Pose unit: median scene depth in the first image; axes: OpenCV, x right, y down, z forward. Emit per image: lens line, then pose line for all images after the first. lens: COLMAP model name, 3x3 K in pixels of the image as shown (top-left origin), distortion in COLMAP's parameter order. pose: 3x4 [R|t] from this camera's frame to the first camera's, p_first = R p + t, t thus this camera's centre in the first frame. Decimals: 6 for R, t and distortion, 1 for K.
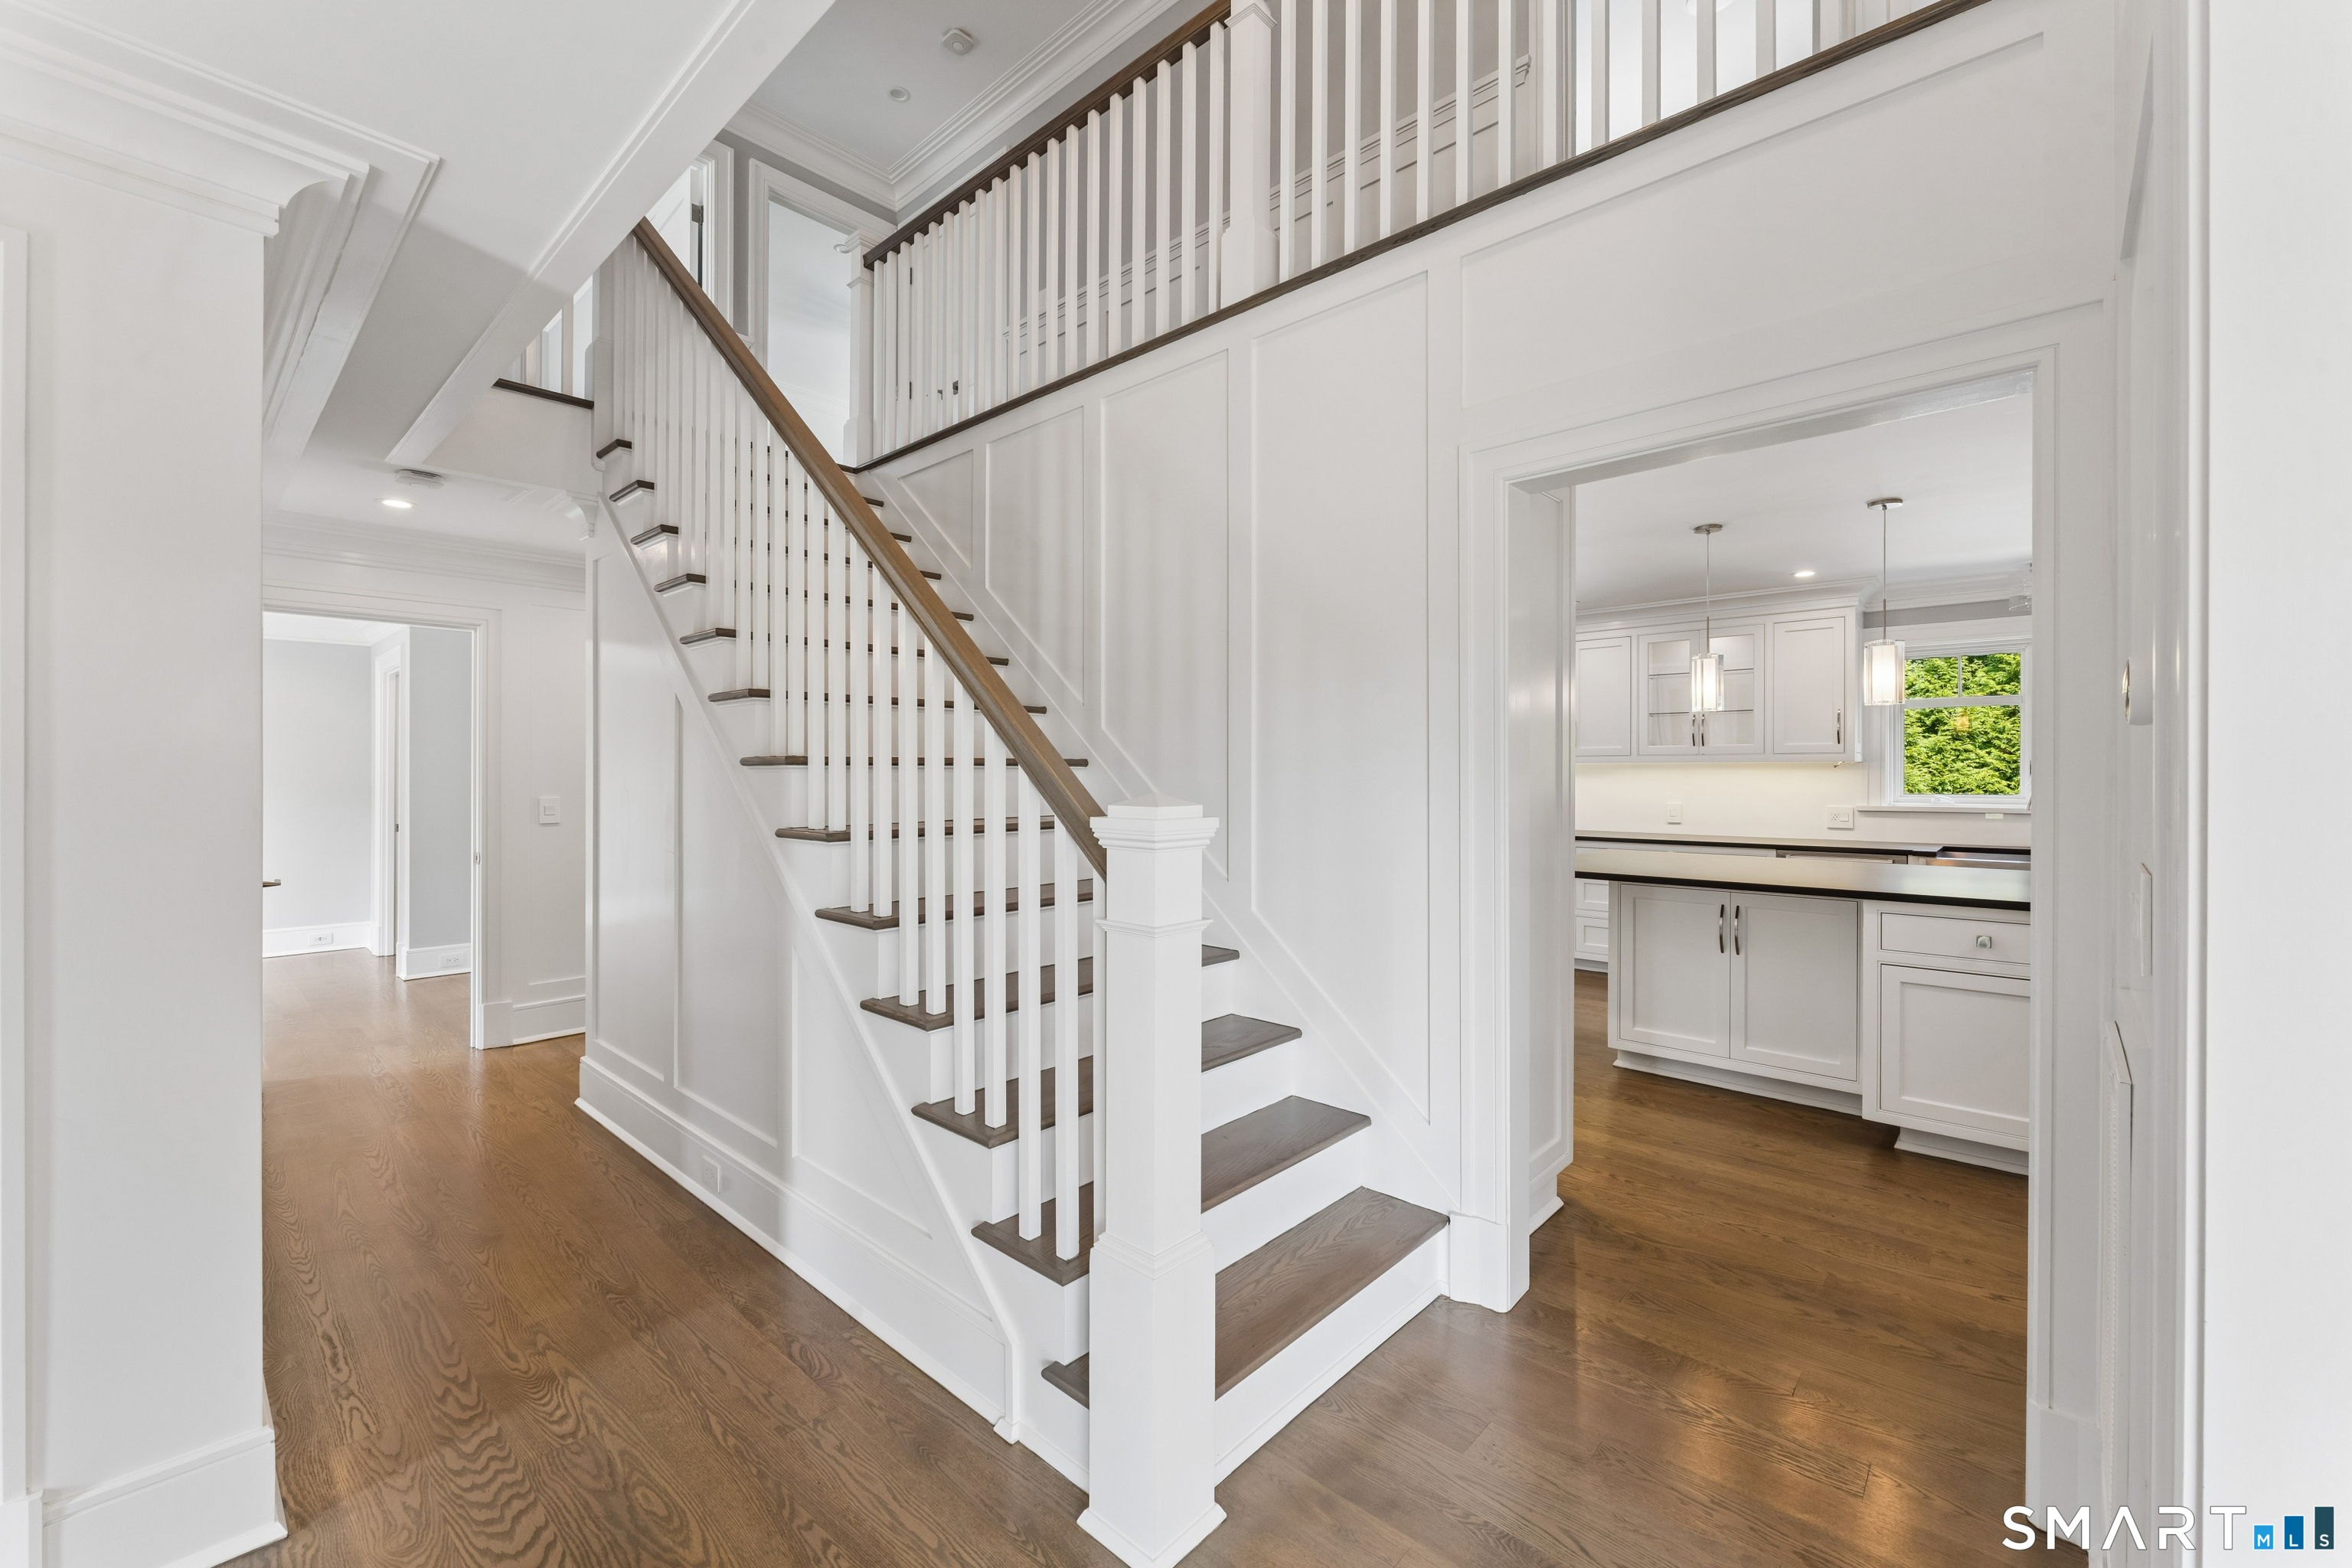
lens RADIAL K [[950.9, 0, 1174.1], [0, 950.9, 780.9], [0, 0, 1]] dist [-0.002535, -0.000106]
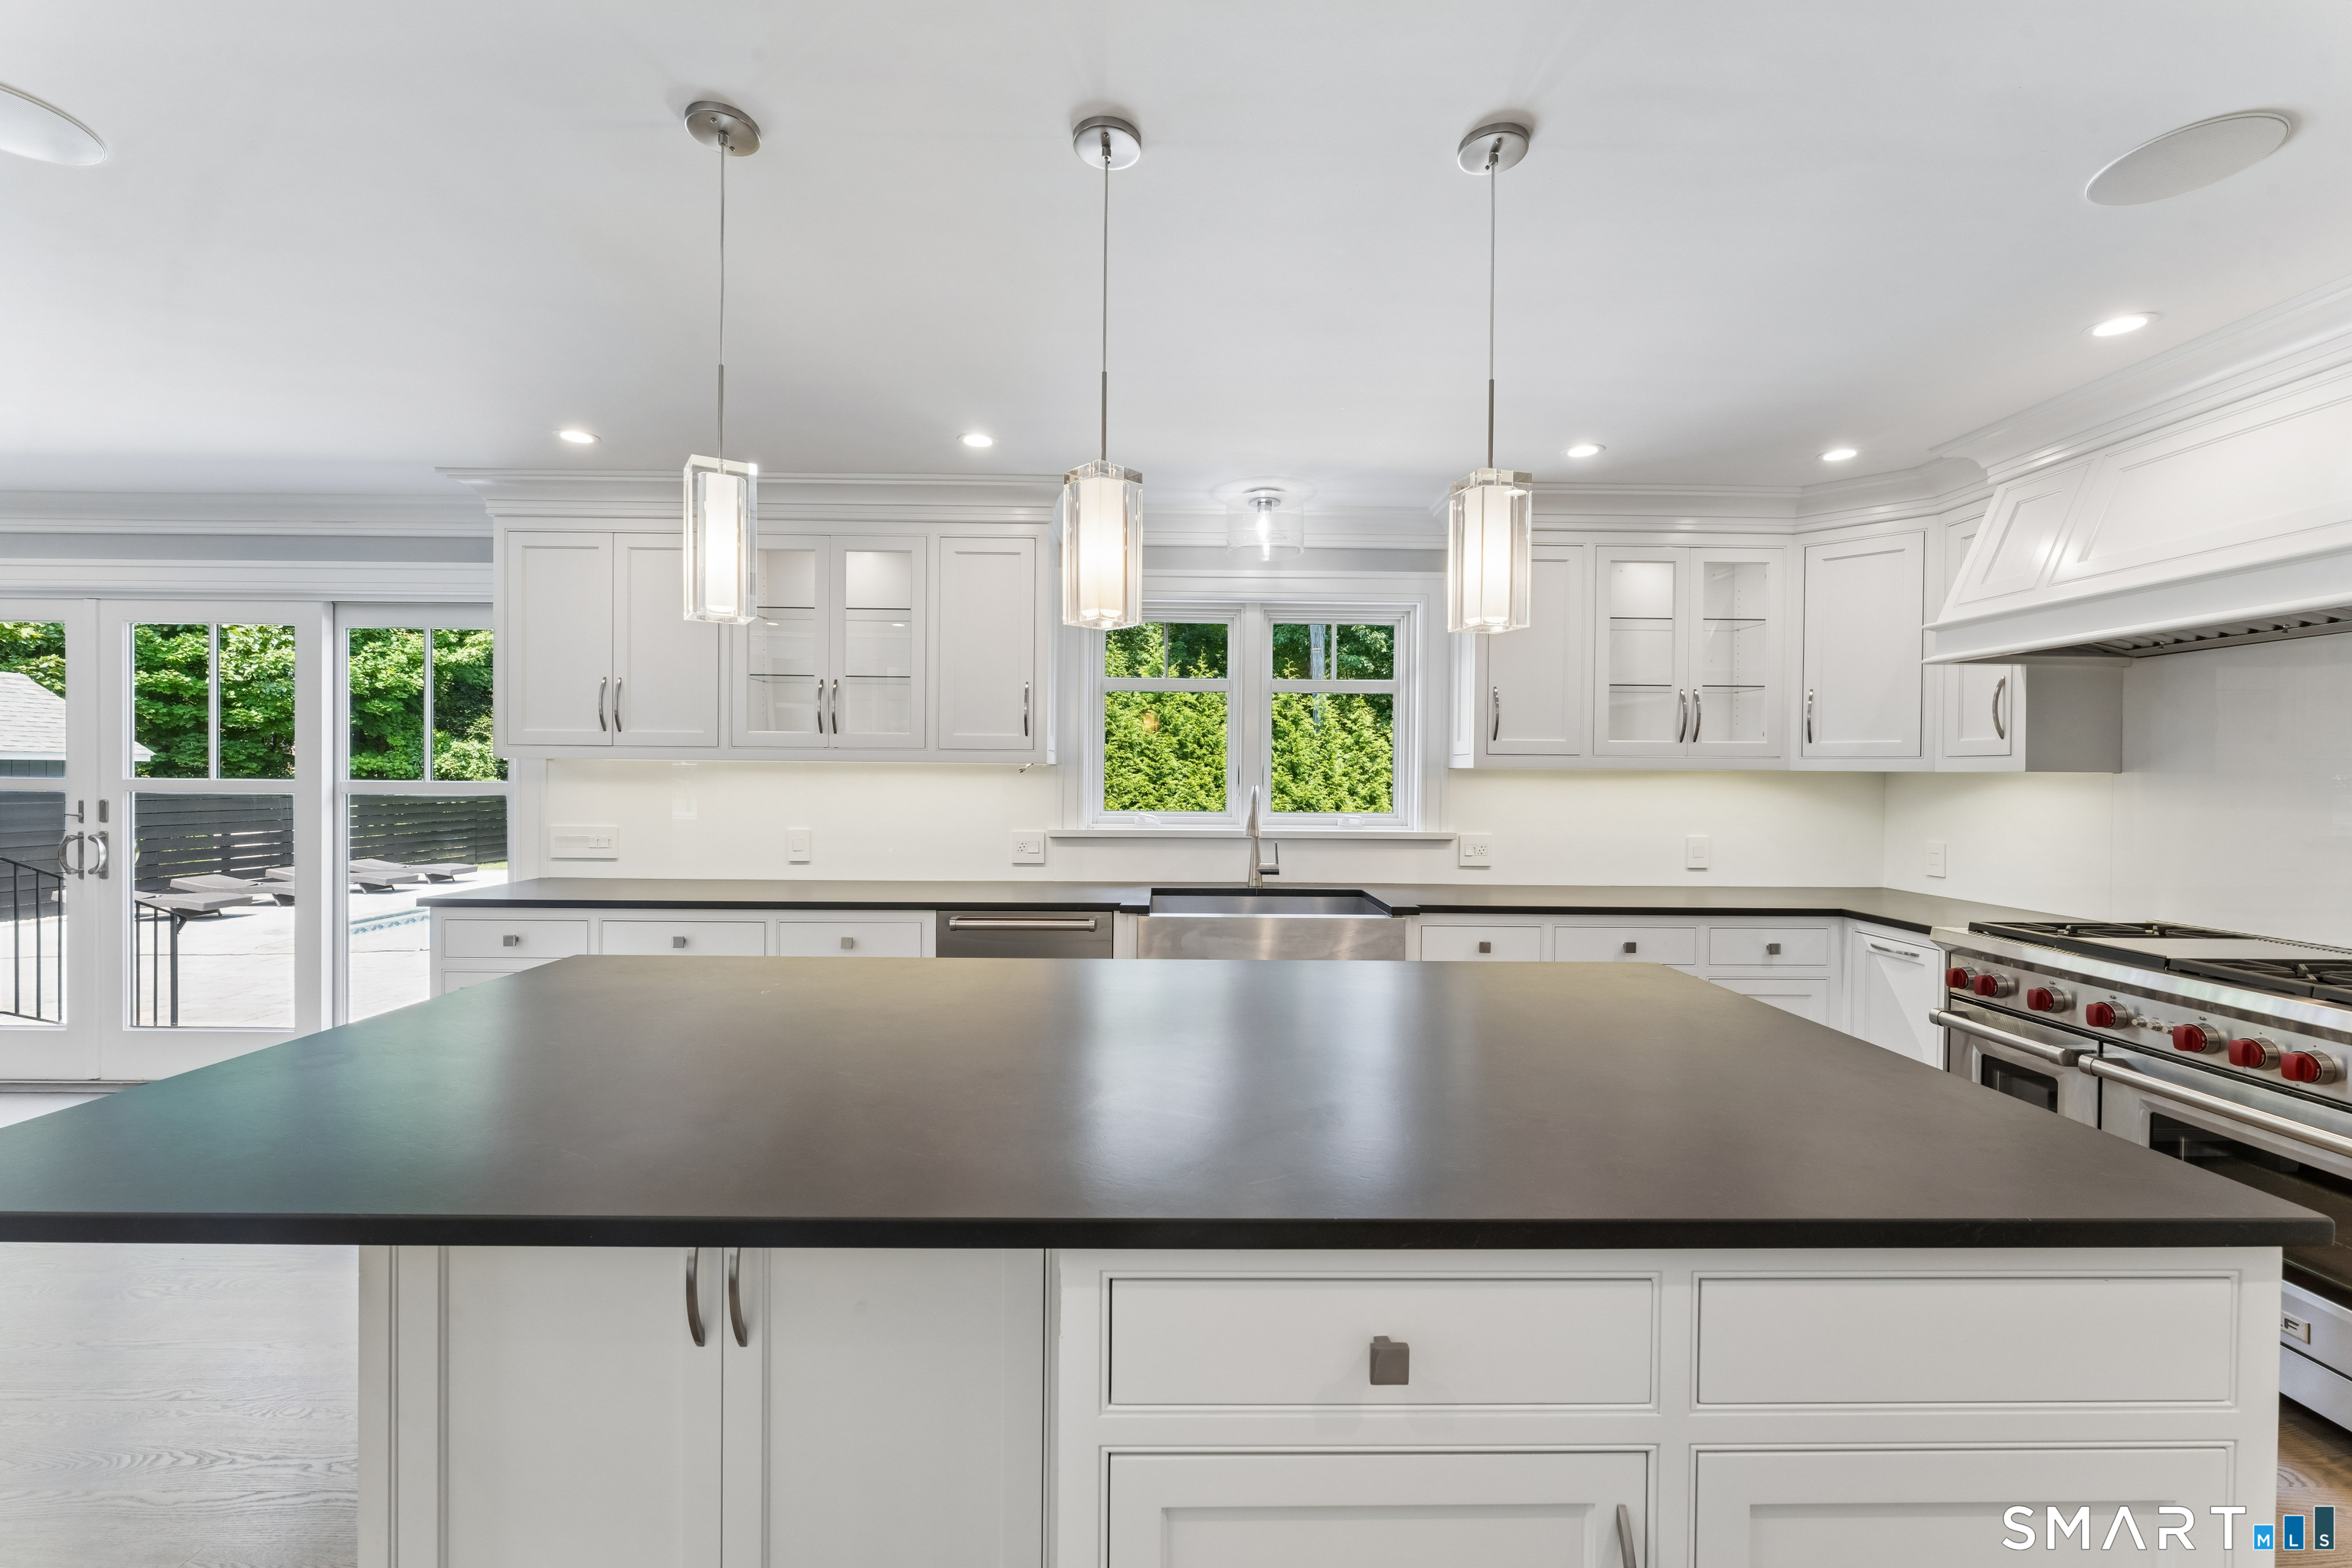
lens RADIAL K [[950.9, 0, 1178.0], [0, 950.9, 784.6], [0, 0, 1]] dist [-0.002535, -0.000106]
pose [[0.726738, 0.001450, 0.686913, 0.306764], [-0.003658, 0.999992, 0.001759, -0.006983], [-0.686905, -0.003791, 0.726737, 0.426056]]
